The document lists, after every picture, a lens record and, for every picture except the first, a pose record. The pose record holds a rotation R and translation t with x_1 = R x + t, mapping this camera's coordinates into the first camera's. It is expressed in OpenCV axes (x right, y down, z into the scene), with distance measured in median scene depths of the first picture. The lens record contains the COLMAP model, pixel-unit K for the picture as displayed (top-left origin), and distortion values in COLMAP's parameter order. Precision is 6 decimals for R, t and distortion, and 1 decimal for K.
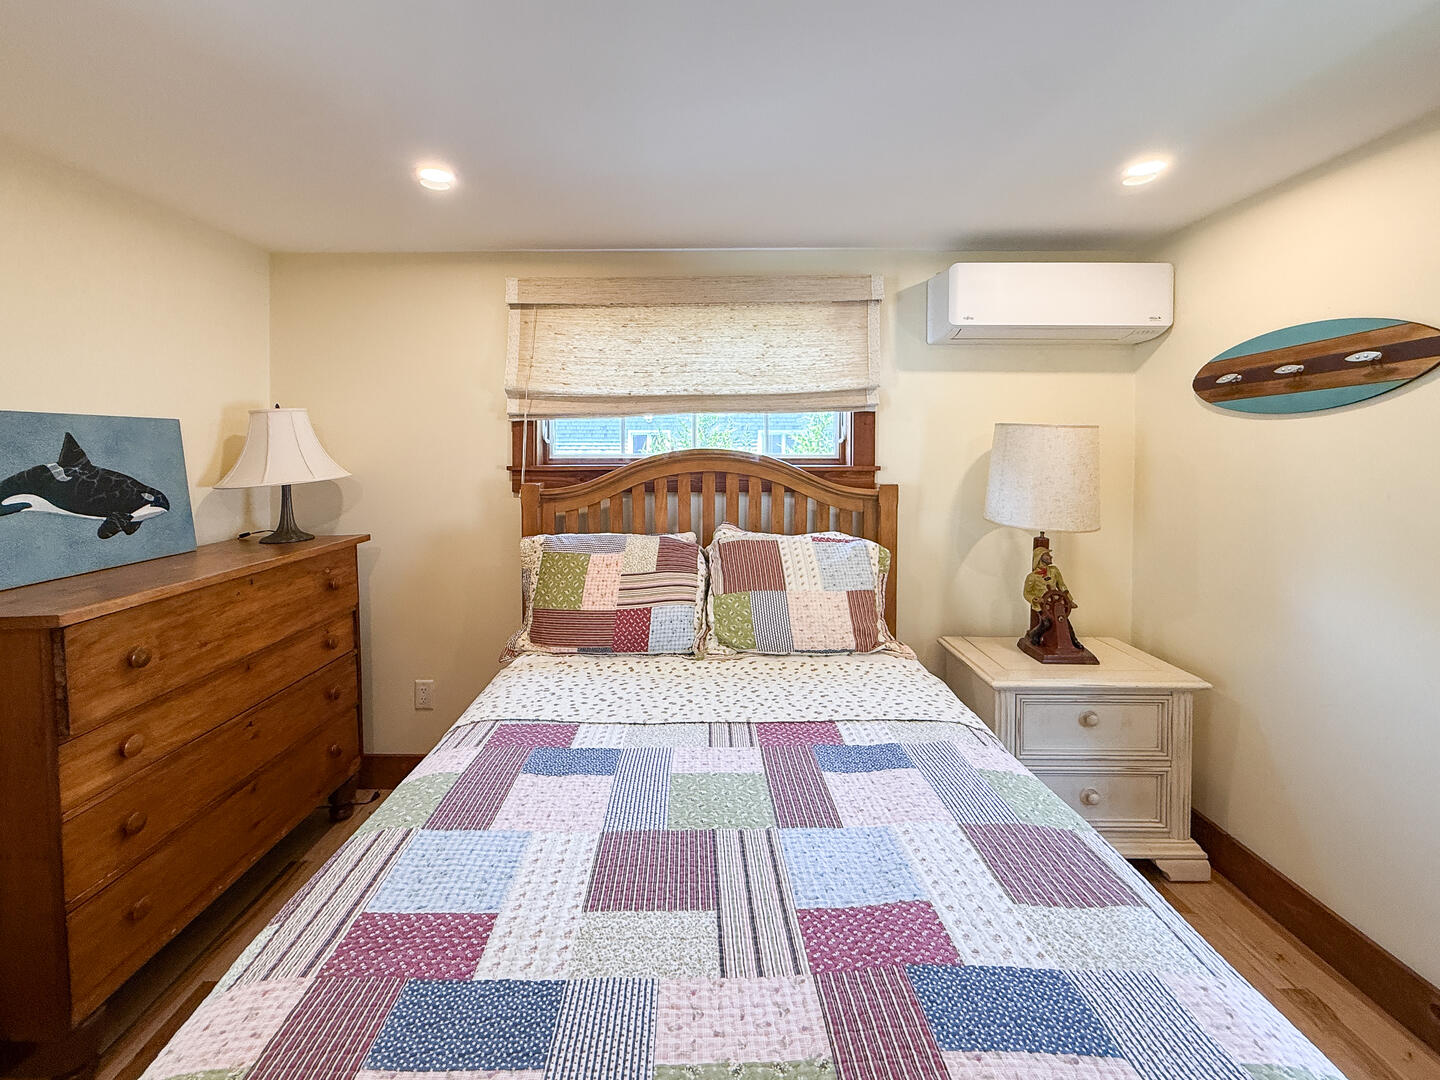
lens RADIAL K [[577.2, 0, 717.2], [0, 577.2, 460.7], [0, 0, 1]] dist [-0.000501, 0.000067]
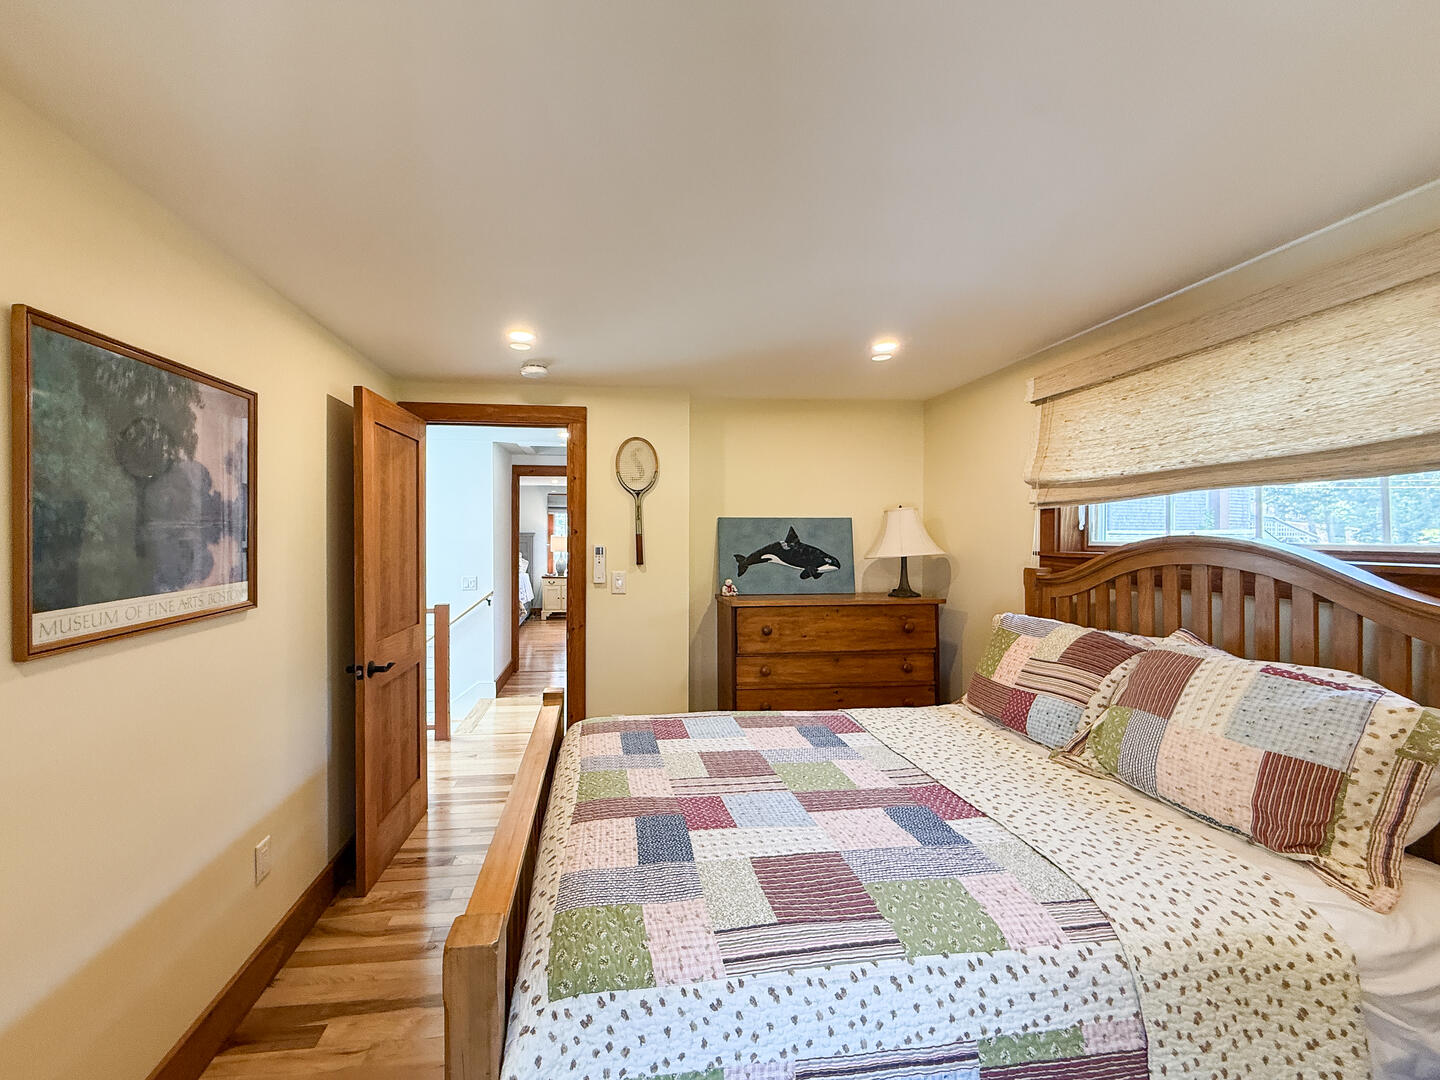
lens RADIAL K [[603.1, 0, 728.4], [0, 603.1, 546.6], [0, 0, 1]] dist [-0.001078, 0.000000]
pose [[0.204173, 0.019705, -0.978737, 0.764982], [-0.023540, 0.999607, 0.015214, -0.003260], [0.978652, 0.019933, 0.204556, 0.252405]]
